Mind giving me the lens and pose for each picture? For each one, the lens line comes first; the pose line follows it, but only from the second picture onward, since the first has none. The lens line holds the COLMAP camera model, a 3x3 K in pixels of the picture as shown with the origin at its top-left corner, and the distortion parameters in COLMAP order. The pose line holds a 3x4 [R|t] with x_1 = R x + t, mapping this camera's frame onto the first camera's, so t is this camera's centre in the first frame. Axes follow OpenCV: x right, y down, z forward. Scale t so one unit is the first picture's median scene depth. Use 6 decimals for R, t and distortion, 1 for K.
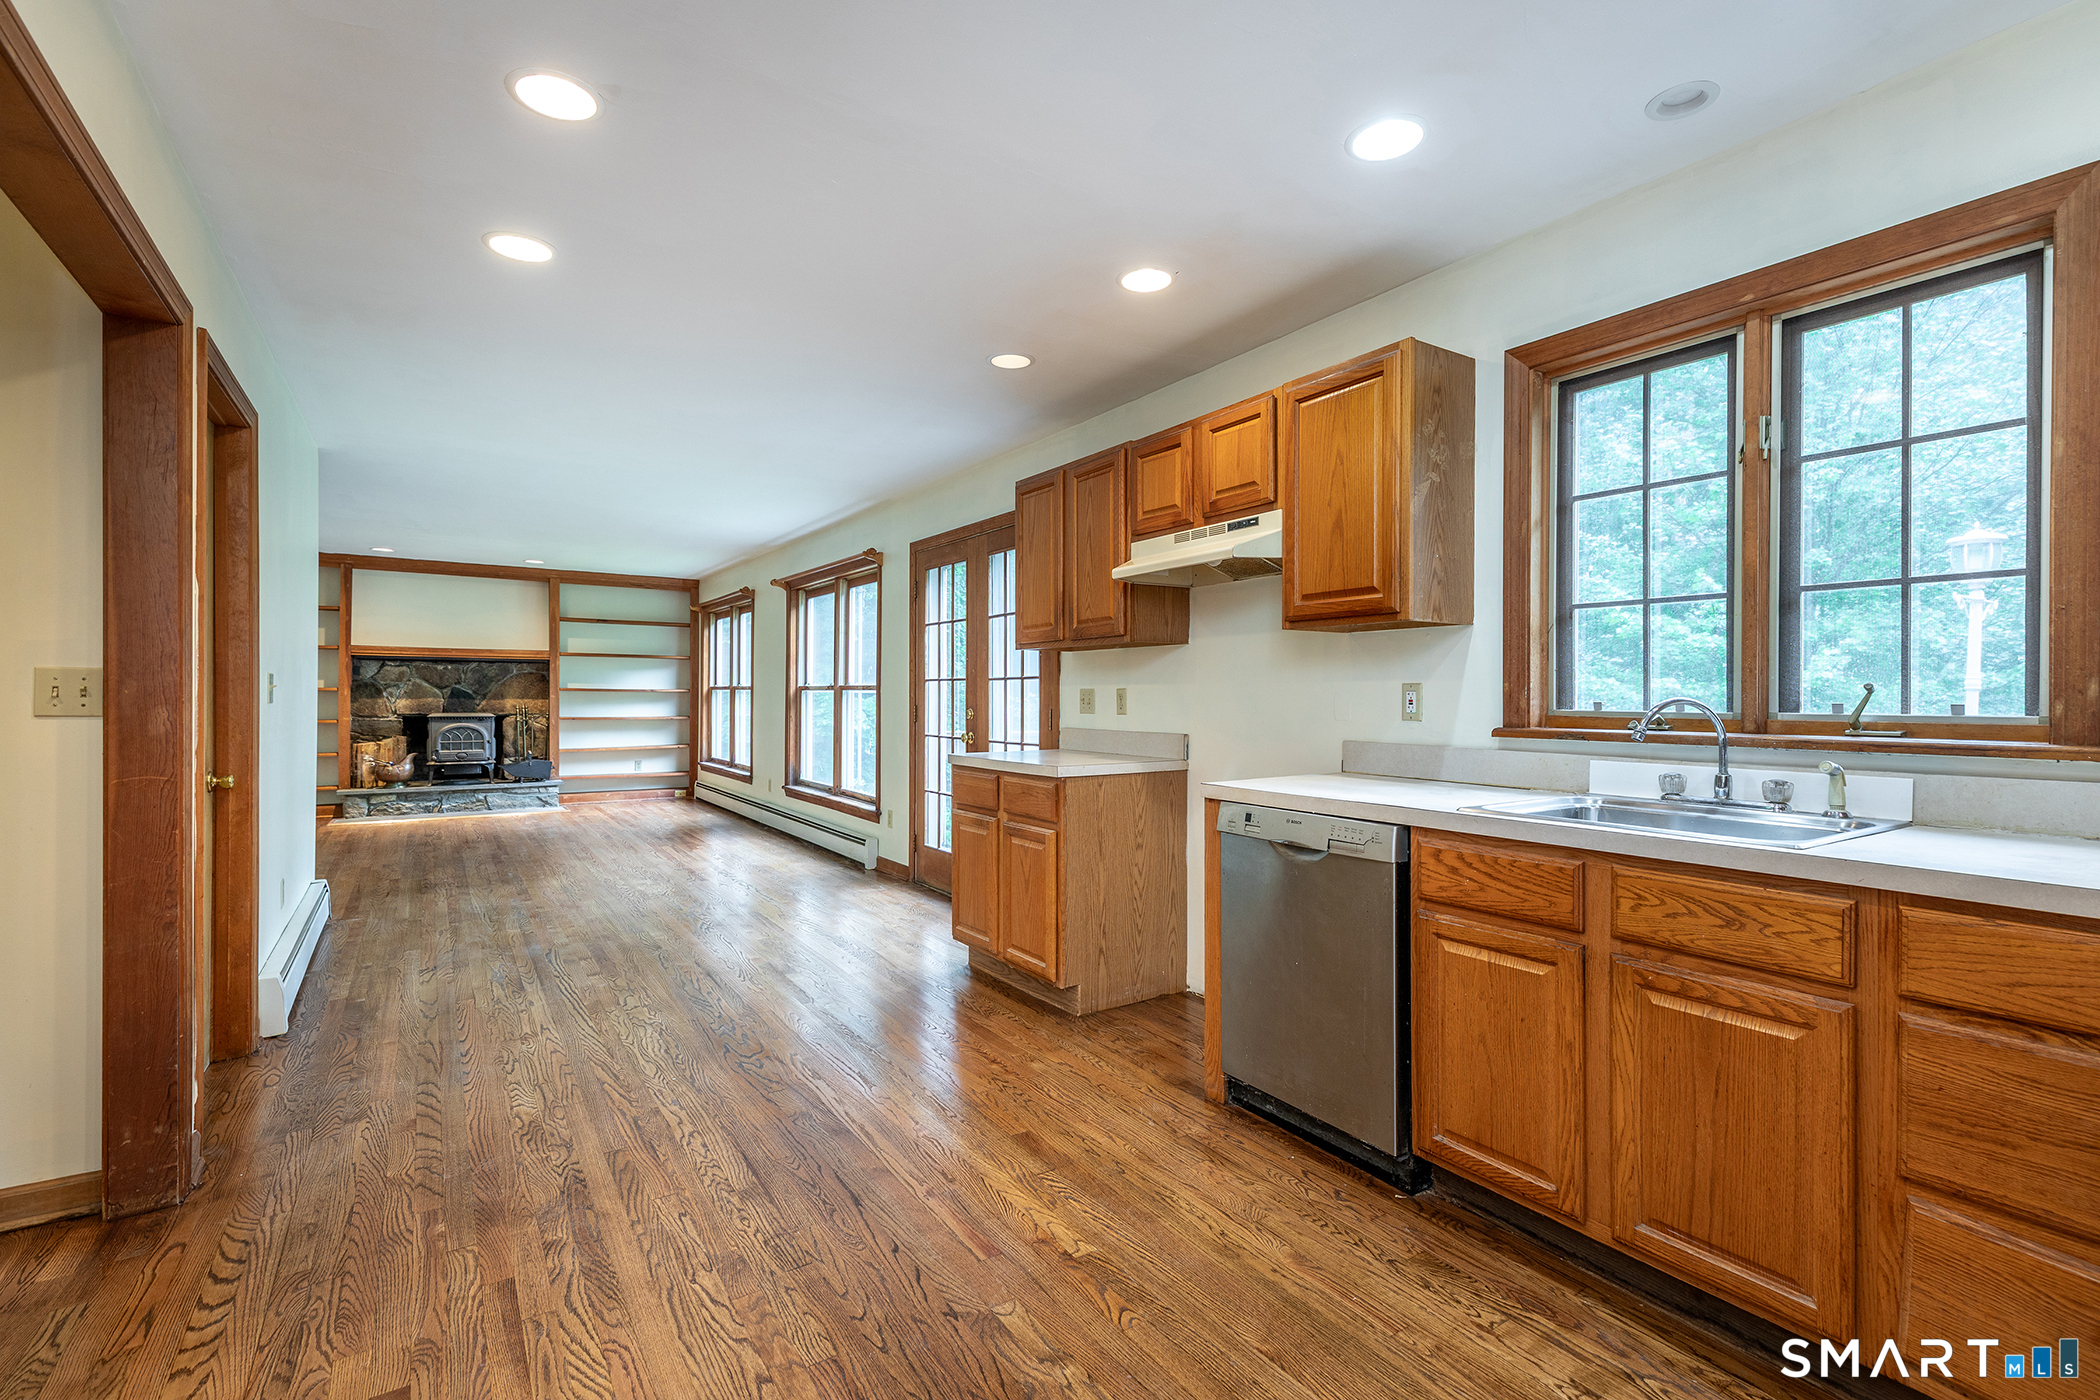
lens RADIAL K [[924.5, 0, 1070.3], [0, 924.5, 704.0], [0, 0, 1]] dist [0.000863, -0.000421]
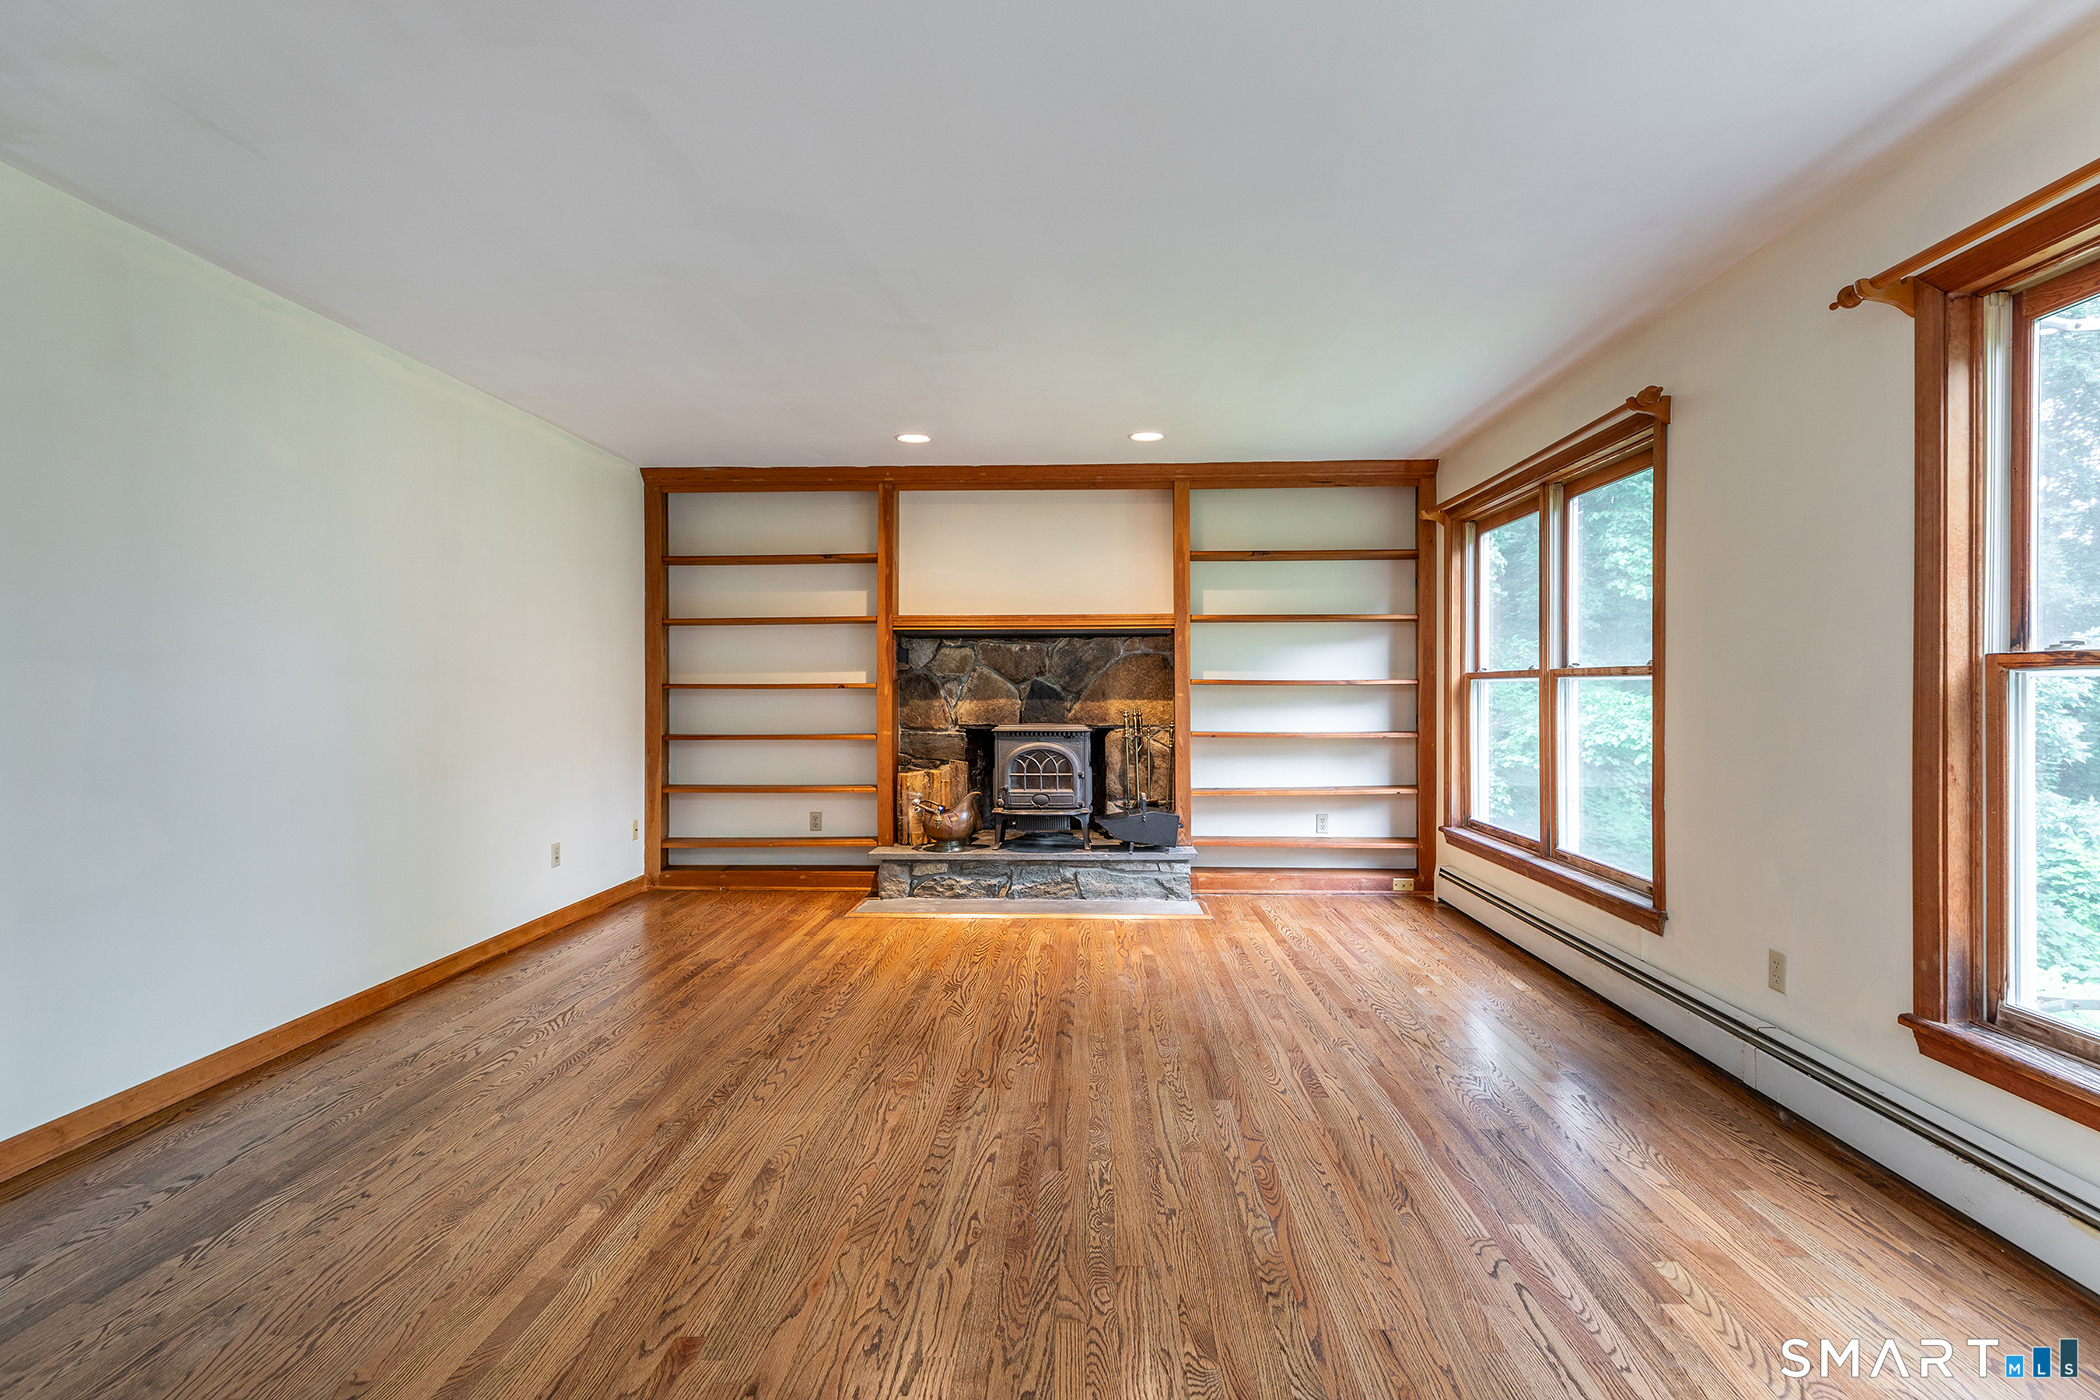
lens RADIAL K [[924.5, 0, 1057.0], [0, 924.5, 692.9], [0, 0, 1]] dist [0.000863, -0.000421]
pose [[0.797019, -0.006583, -0.603919, -0.291569], [0.005530, 0.999978, -0.003603, -0.007648], [0.603929, -0.000468, 0.797038, 0.527938]]
